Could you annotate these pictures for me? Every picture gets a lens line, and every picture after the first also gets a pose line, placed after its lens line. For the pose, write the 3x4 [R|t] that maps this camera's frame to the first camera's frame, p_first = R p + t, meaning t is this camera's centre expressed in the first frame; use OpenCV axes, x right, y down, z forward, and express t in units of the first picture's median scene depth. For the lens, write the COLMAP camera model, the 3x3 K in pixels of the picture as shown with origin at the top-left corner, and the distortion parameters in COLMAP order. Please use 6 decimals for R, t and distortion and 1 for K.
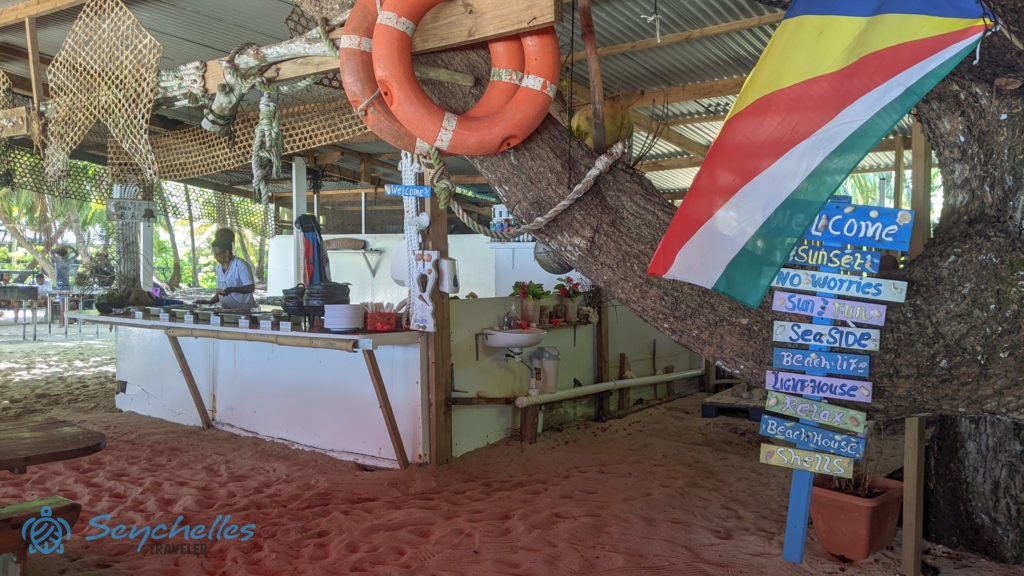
lens RADIAL K [[751.8, 0, 512.0], [0, 751.8, 288.0], [0, 0, 1]] dist [0.005042, -0.001557]
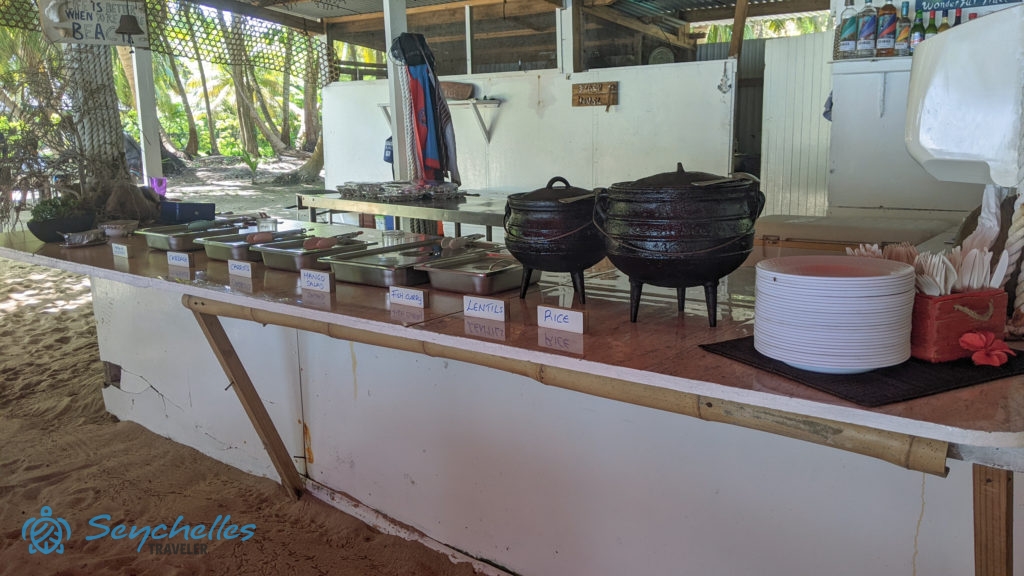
lens RADIAL K [[824.6, 0, 512.0], [0, 824.6, 288.0], [0, 0, 1]] dist [0.035673, -0.000678]
pose [[0.997914, -0.018060, -0.061985, -0.162057], [0.028243, 0.985454, 0.167576, -0.011268], [0.058057, -0.168978, 0.983909, 0.360451]]
